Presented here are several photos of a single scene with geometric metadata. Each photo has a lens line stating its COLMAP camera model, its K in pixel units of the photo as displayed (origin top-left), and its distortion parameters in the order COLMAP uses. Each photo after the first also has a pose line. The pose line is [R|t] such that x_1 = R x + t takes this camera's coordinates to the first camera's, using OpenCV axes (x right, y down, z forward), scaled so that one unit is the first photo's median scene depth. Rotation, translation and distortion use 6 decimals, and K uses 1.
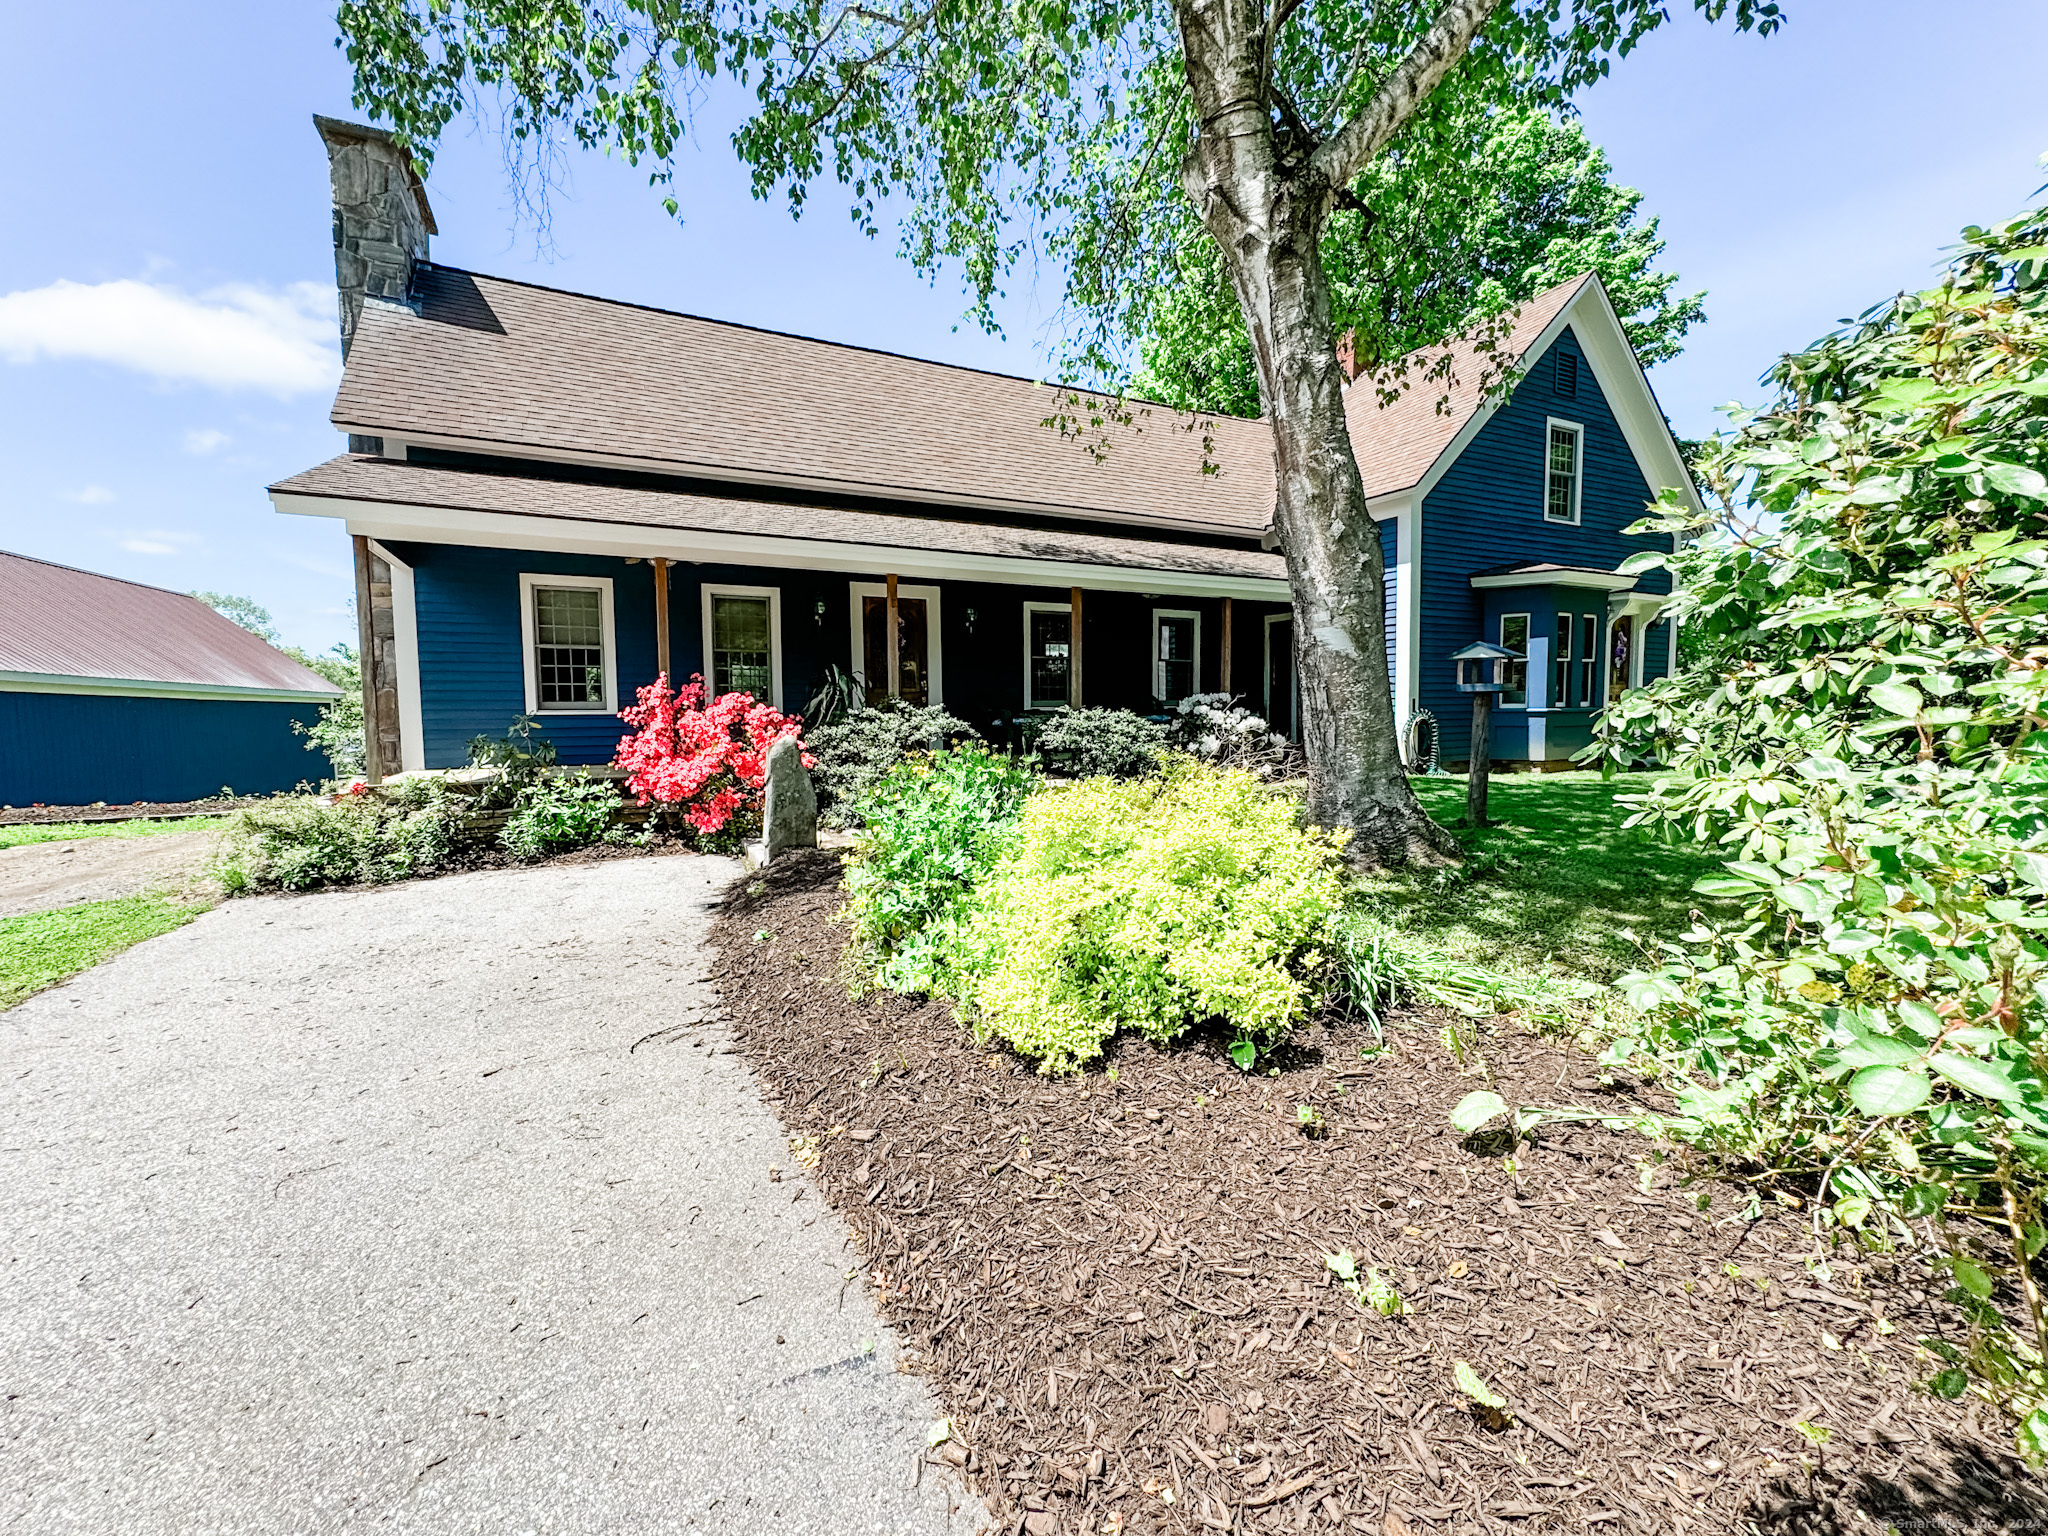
lens RADIAL K [[817.3, 0, 1018.2], [0, 817.3, 768.7], [0, 0, 1]] dist [-0.001428, 0.000348]
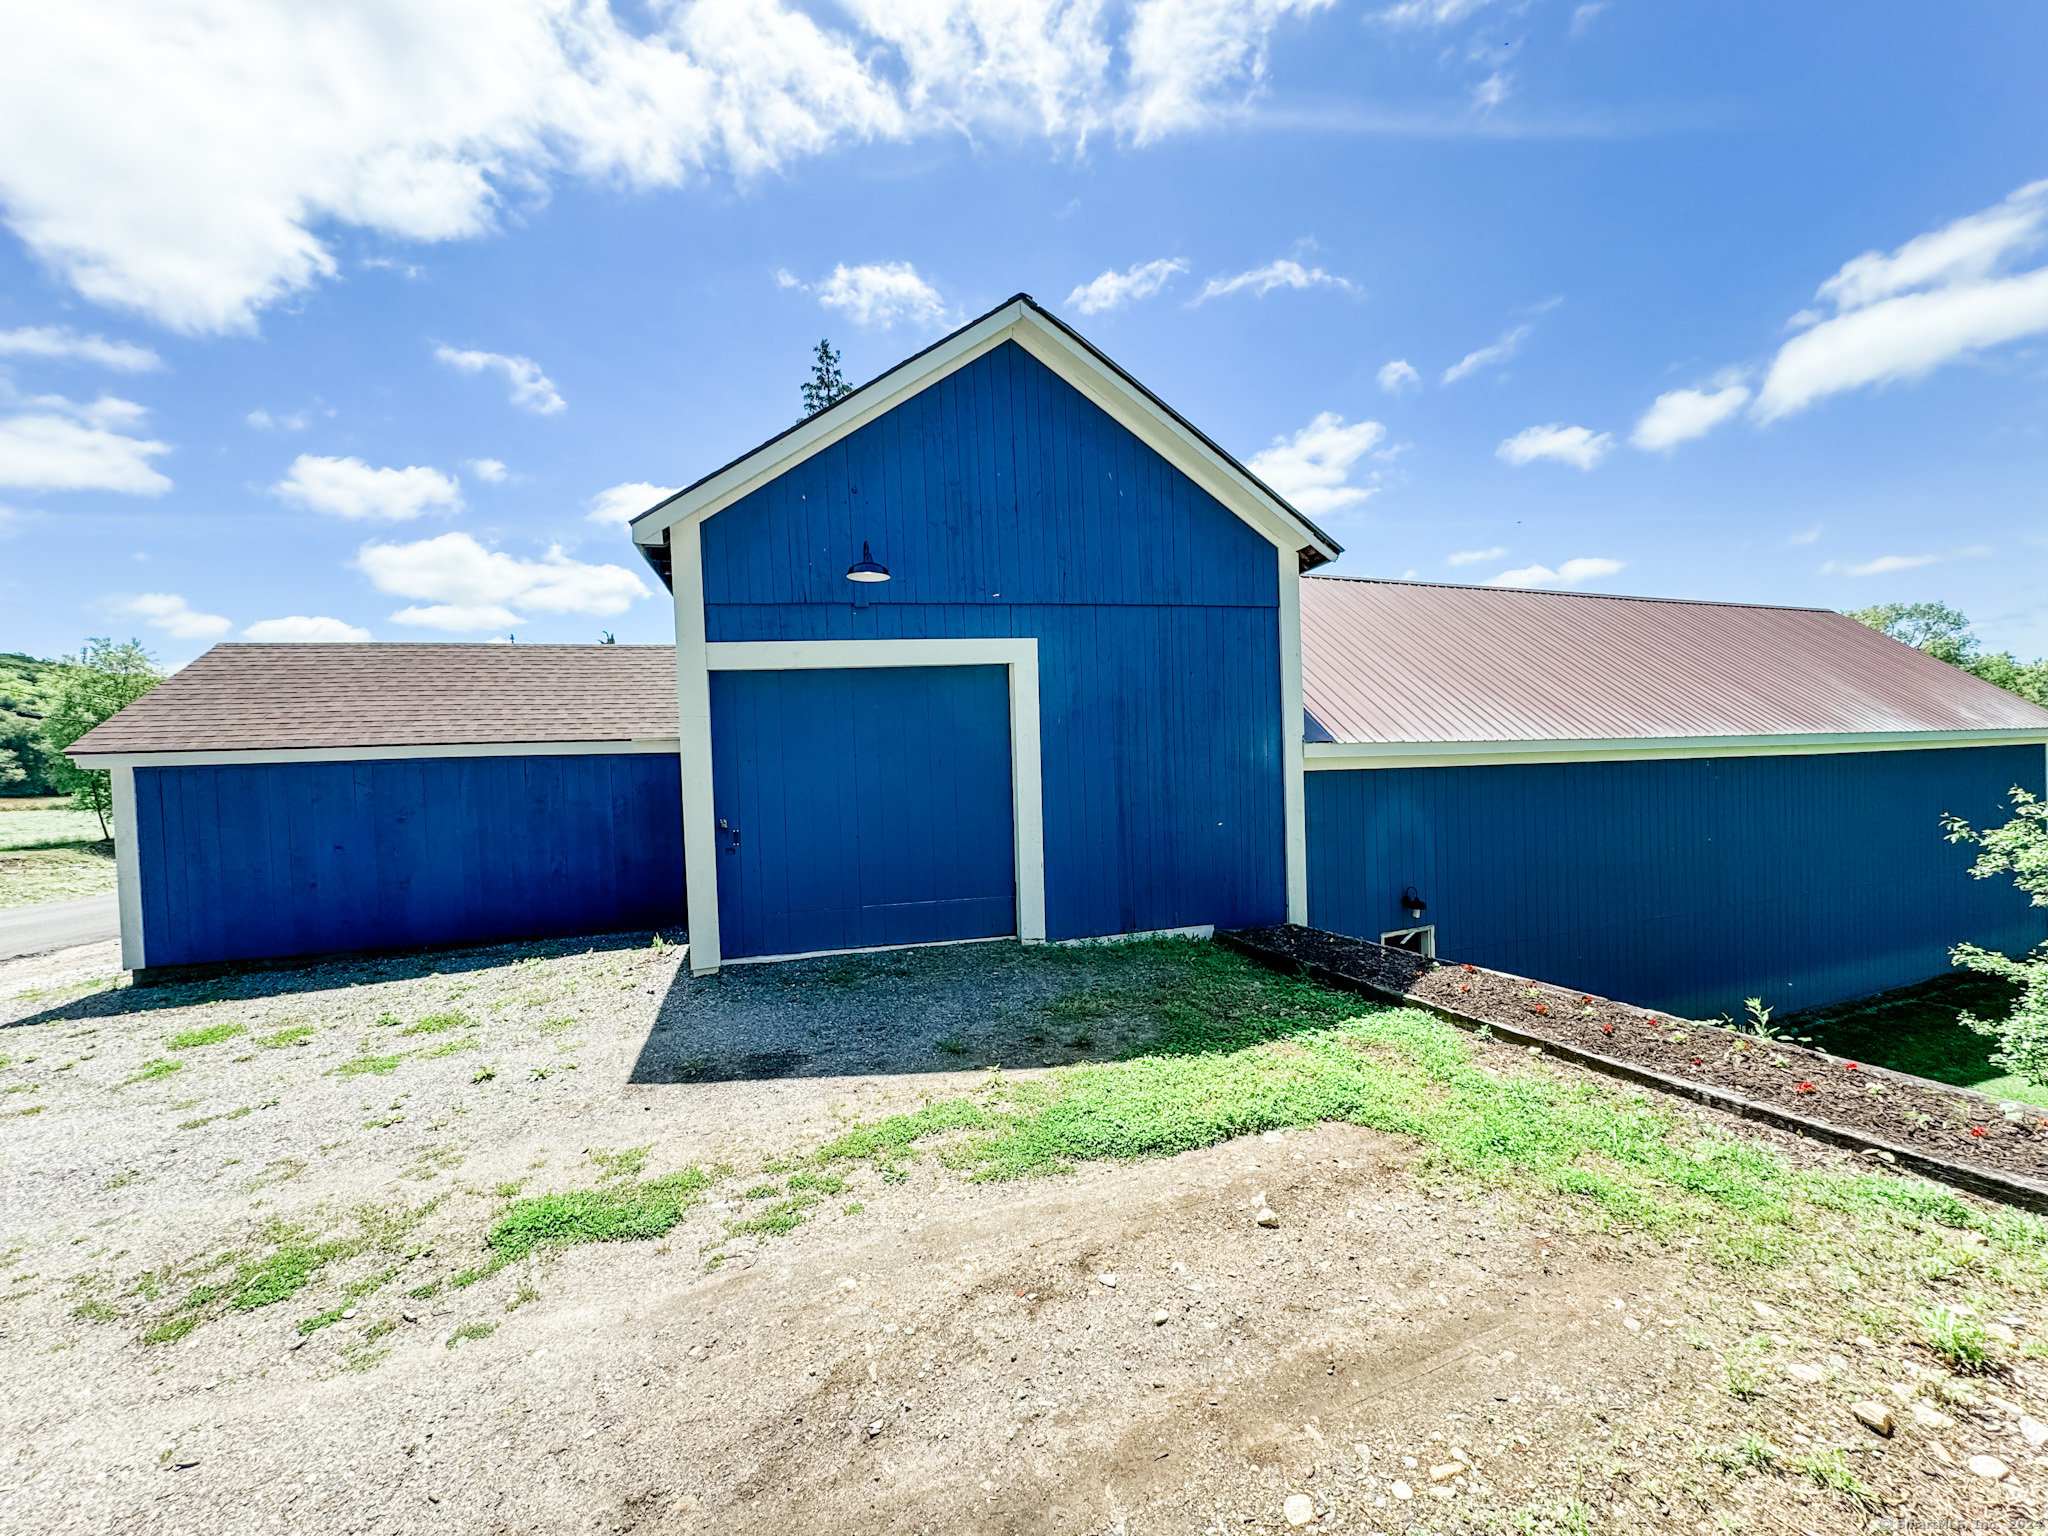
lens RADIAL K [[817.3, 0, 1018.2], [0, 817.3, 768.7], [0, 0, 1]] dist [-0.001428, 0.000348]
pose [[-0.029535, 0.017301, -0.999414, -0.320888], [-0.041322, 0.998974, 0.018514, -0.065374], [0.998709, 0.041844, -0.028790, 0.384315]]
